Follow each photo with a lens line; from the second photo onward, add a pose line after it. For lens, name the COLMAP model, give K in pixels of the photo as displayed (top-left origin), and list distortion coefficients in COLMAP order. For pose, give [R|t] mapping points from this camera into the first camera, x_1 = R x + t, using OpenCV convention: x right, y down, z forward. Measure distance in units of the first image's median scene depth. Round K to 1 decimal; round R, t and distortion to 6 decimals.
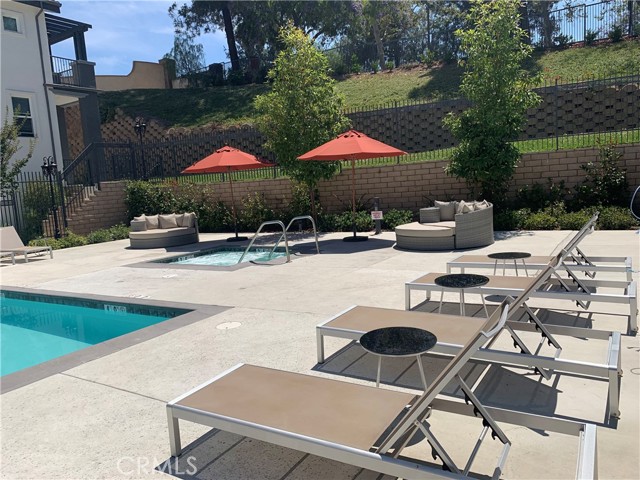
lens RADIAL K [[494.6, 0, 320.0], [0, 494.6, 240.0], [0, 0, 1]] dist [0.022165, 0.004065]
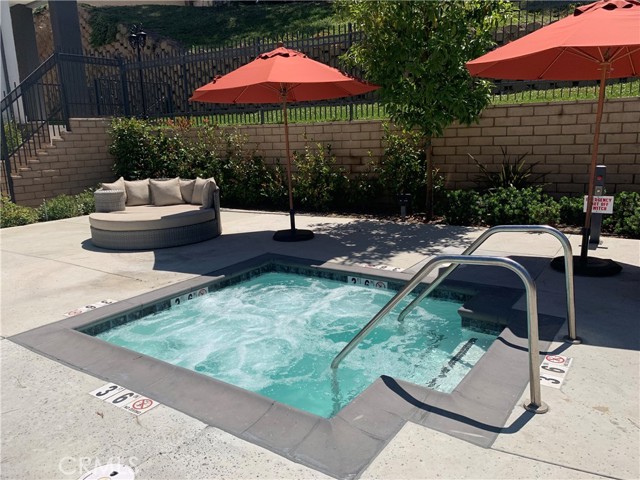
lens RADIAL K [[494.6, 0, 320.0], [0, 494.6, 240.0], [0, 0, 1]] dist [0.022165, 0.004065]
pose [[0.998239, 0.044231, -0.039520, -0.106282], [-0.040168, 0.994348, 0.098282, -0.043512], [0.043643, -0.096521, 0.994374, 0.431017]]
